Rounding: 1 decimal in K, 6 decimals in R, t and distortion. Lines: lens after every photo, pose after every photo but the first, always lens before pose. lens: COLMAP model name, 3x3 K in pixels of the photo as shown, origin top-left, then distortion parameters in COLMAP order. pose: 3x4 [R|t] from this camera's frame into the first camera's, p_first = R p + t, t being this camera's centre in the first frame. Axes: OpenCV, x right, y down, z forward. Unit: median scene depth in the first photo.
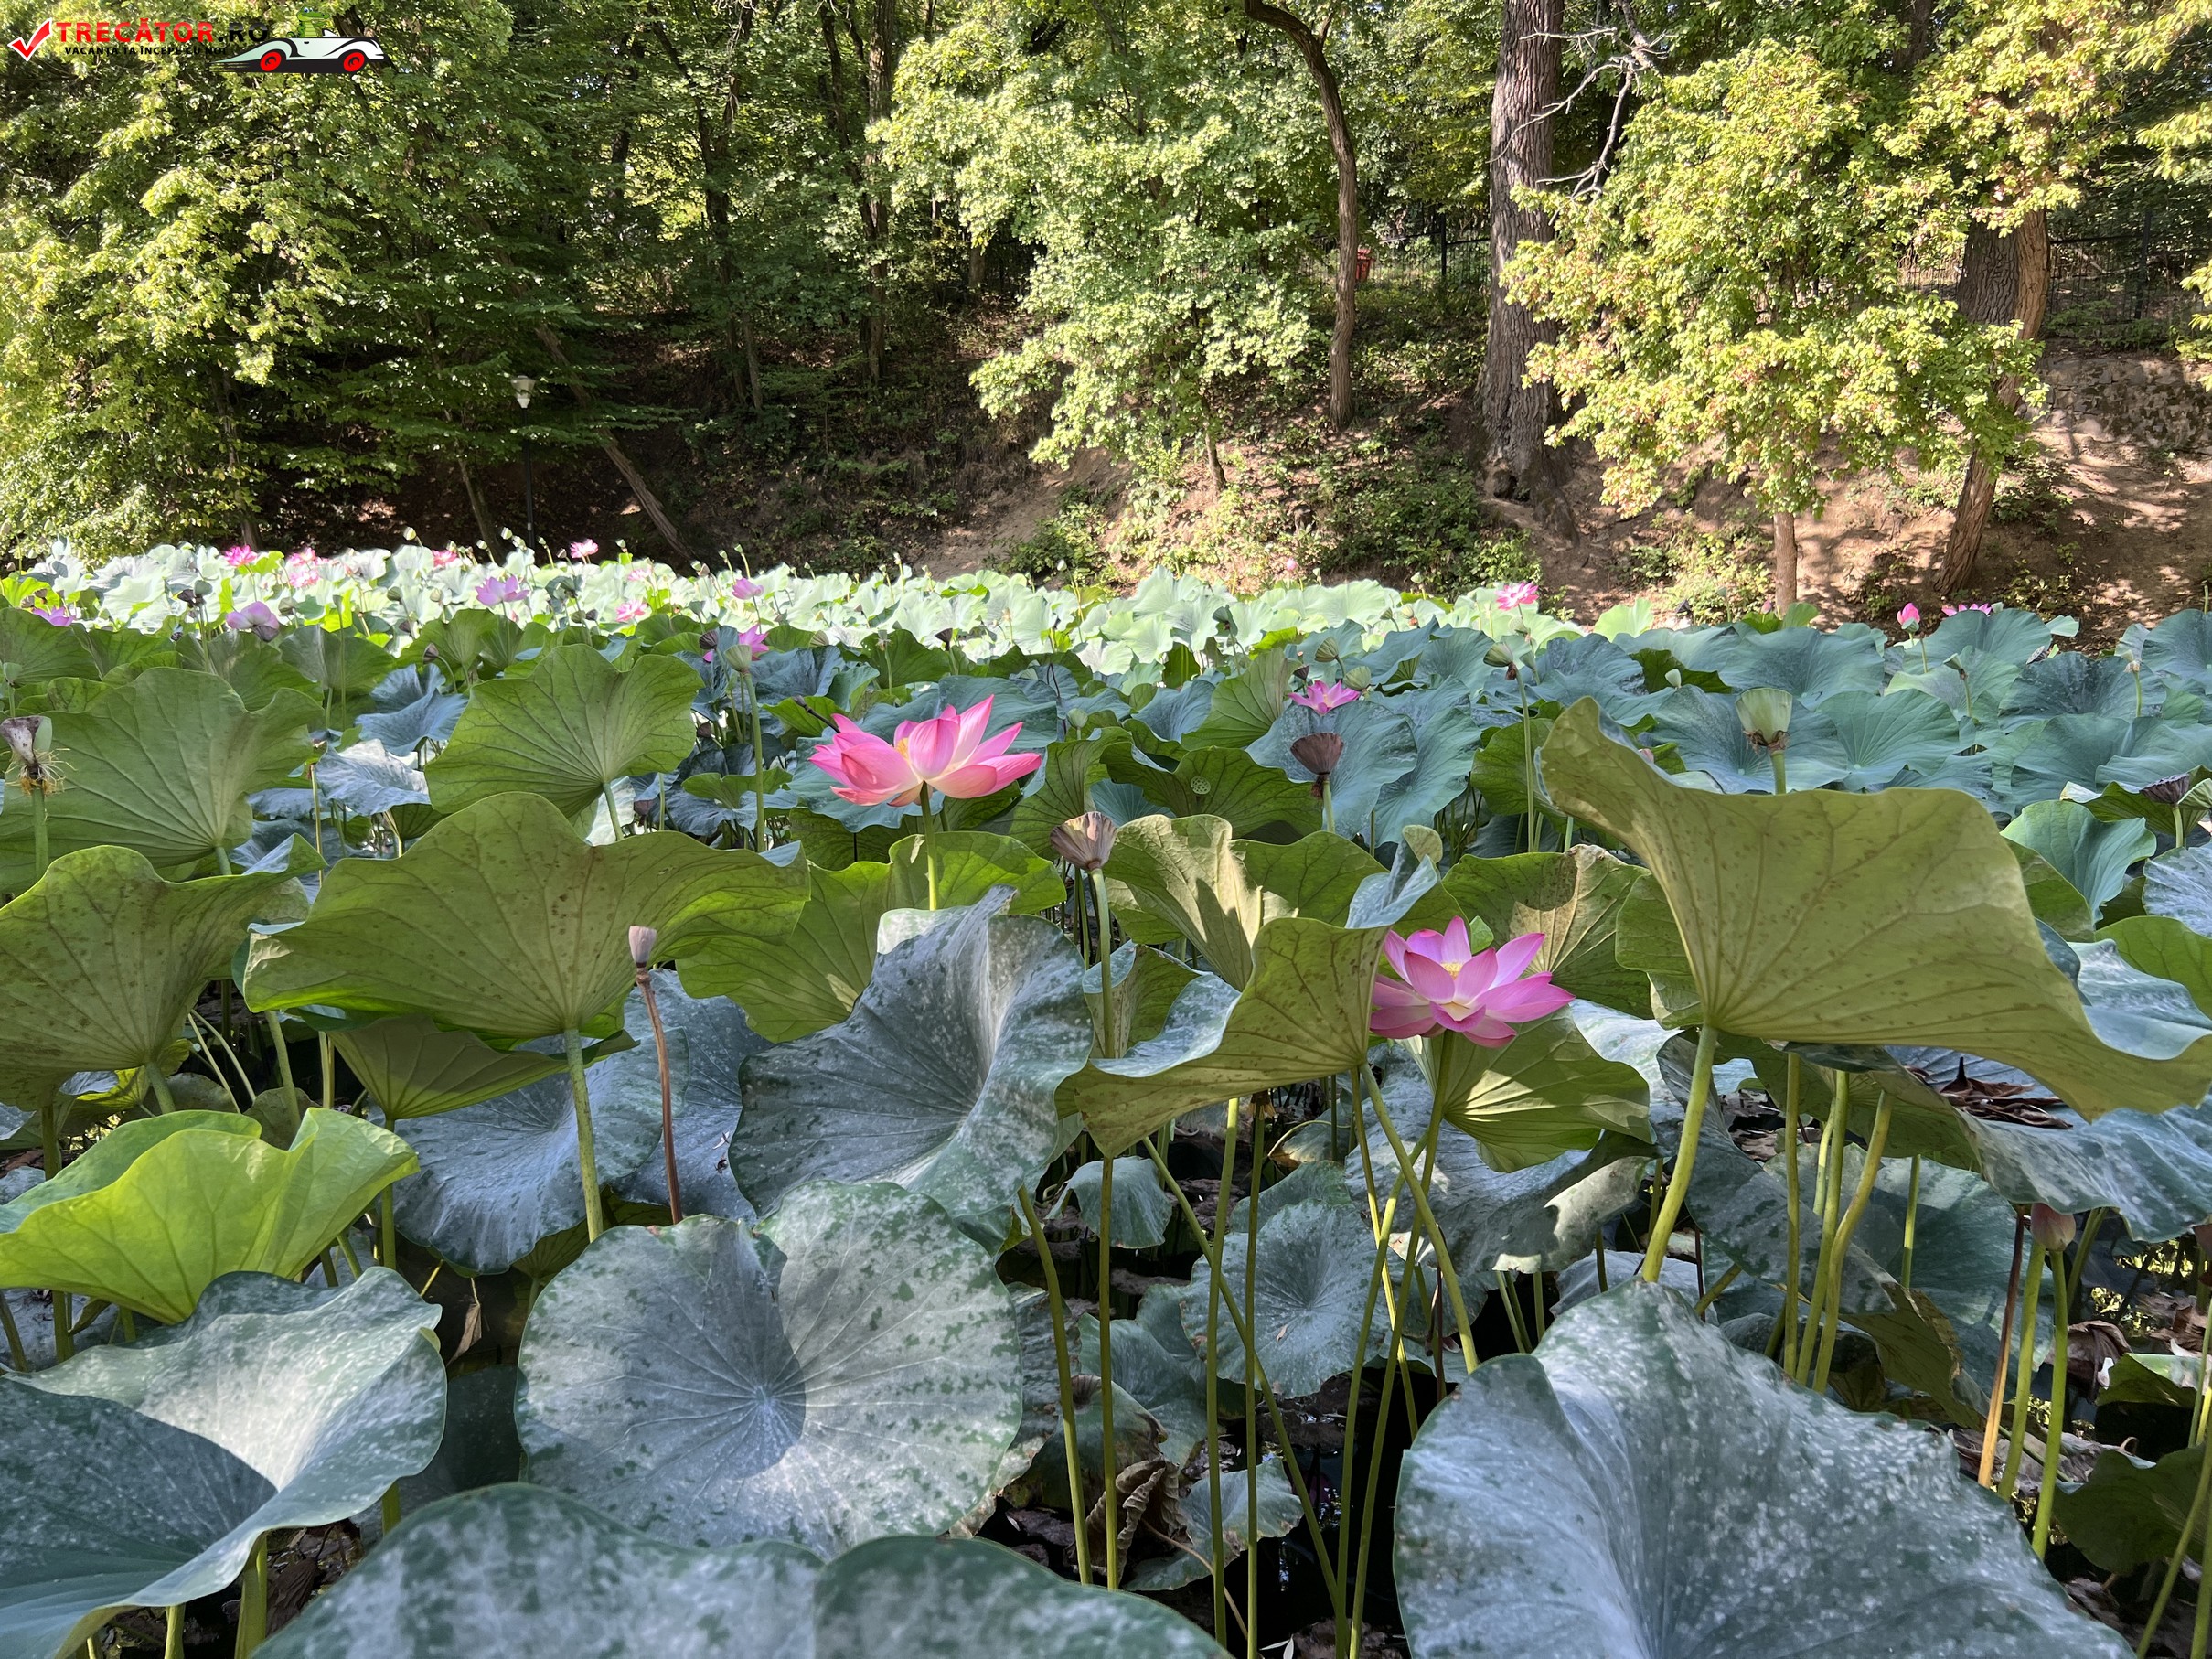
lens RADIAL K [[1682.1, 0, 1104.3], [0, 1682.1, 837.0], [0, 0, 1]] dist [0.051323, -0.055601]
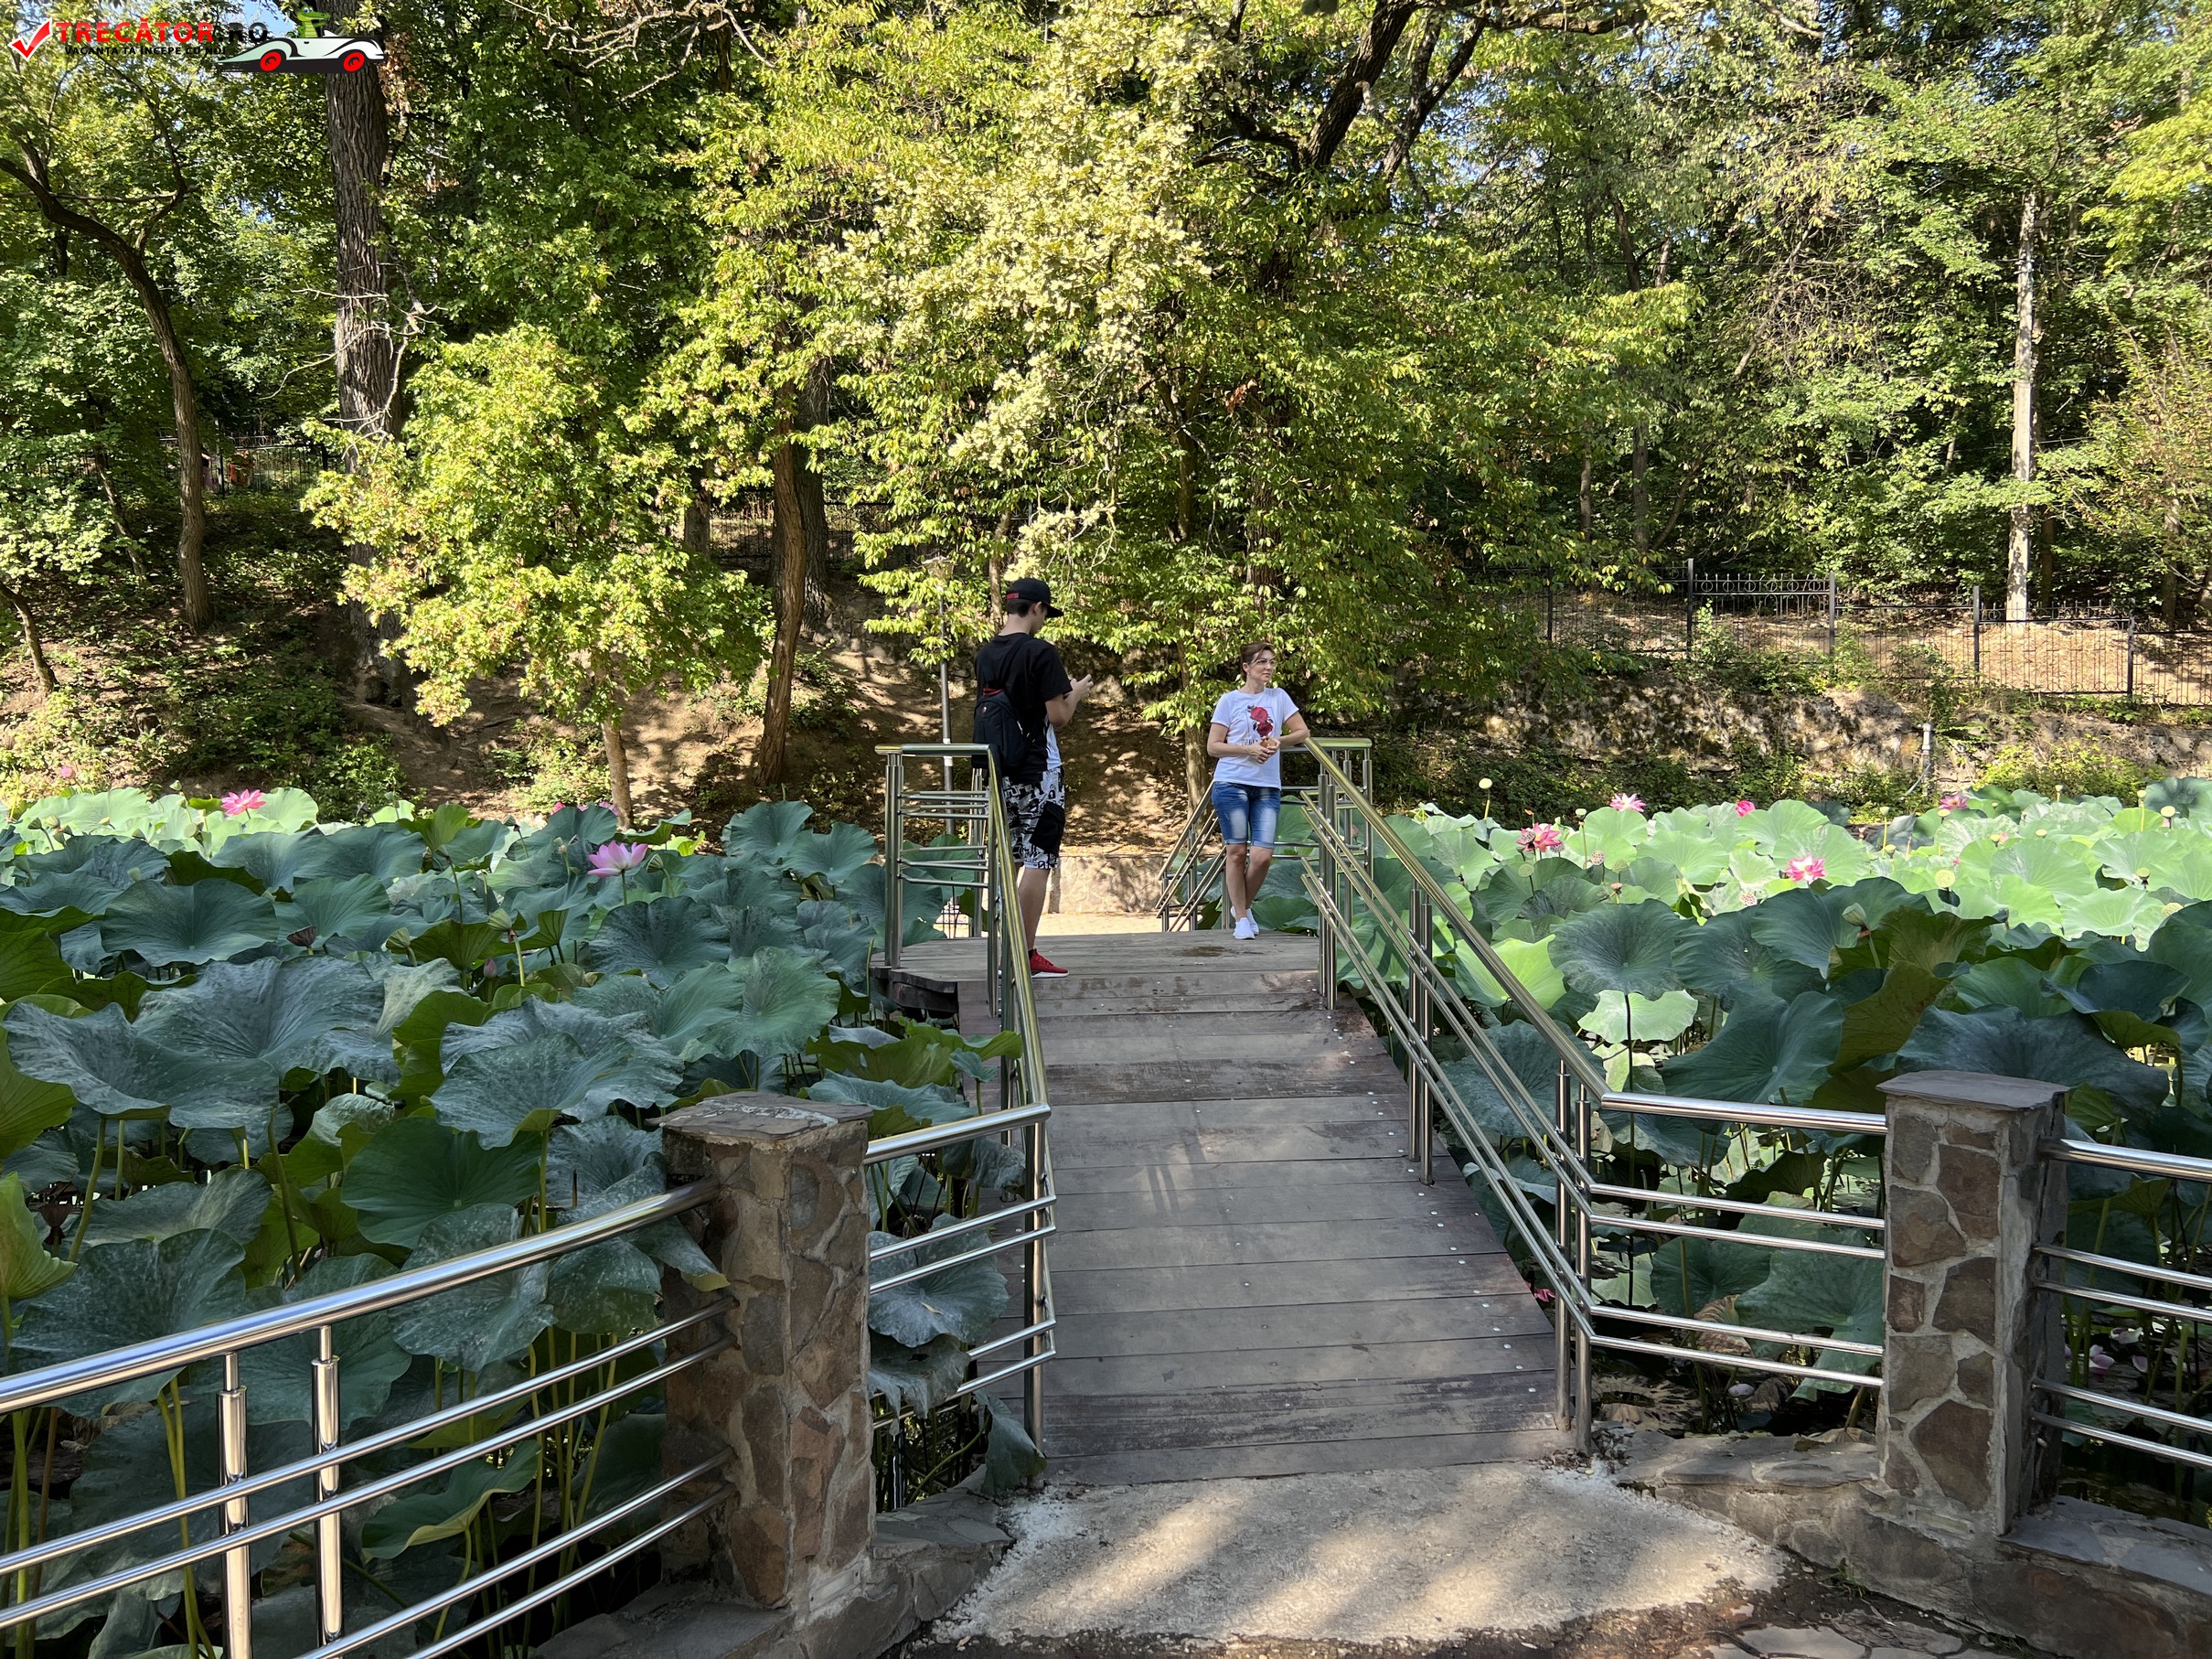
lens RADIAL K [[1682.1, 0, 1104.3], [0, 1682.1, 837.0], [0, 0, 1]] dist [0.051323, -0.055601]
pose [[0.851223, -0.037343, 0.523473, 0.088834], [0.096356, 0.991629, -0.085945, 0.015257], [-0.515882, 0.123598, 0.847696, -0.121344]]
